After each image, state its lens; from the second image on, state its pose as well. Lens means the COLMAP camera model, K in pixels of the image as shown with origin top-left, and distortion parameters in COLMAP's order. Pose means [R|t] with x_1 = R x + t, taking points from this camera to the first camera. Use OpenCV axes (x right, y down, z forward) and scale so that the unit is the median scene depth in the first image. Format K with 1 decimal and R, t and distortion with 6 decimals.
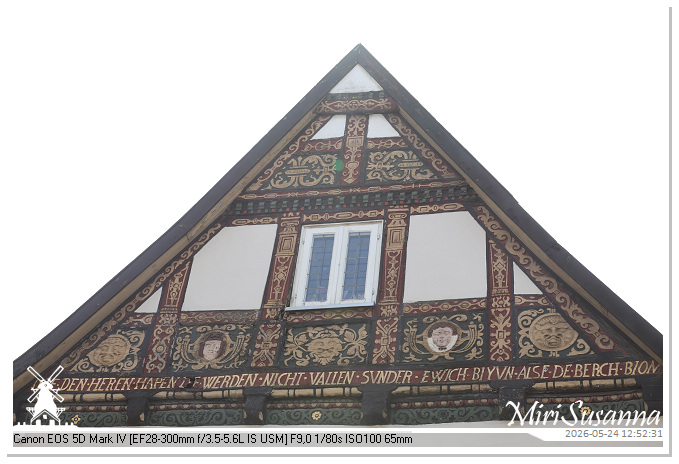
lens RADIAL K [[1303.9, 0, 339.5], [0, 1303.9, 232.0], [0, 0, 1]] dist [0.009330, 0.066415]
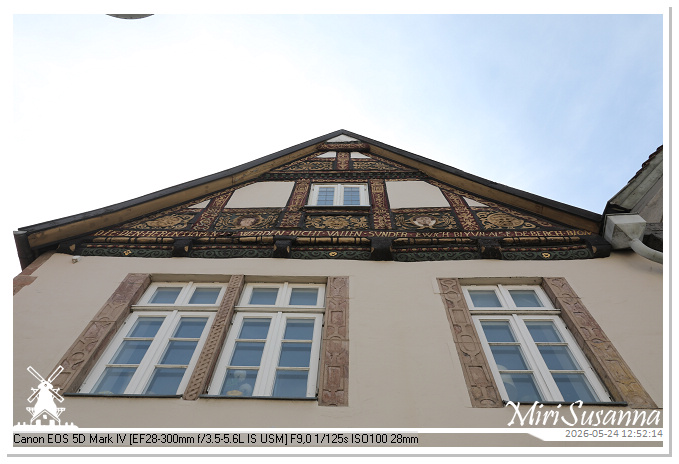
lens RADIAL K [[522.9, 0, 339.5], [0, 522.9, 232.0], [0, 0, 1]] dist [-0.003387, -0.000567]
pose [[0.978578, 0.135933, 0.154617, -0.088117], [-0.051169, 0.888051, -0.456889, 0.336351], [-0.199414, 0.439190, 0.875983, 0.533123]]
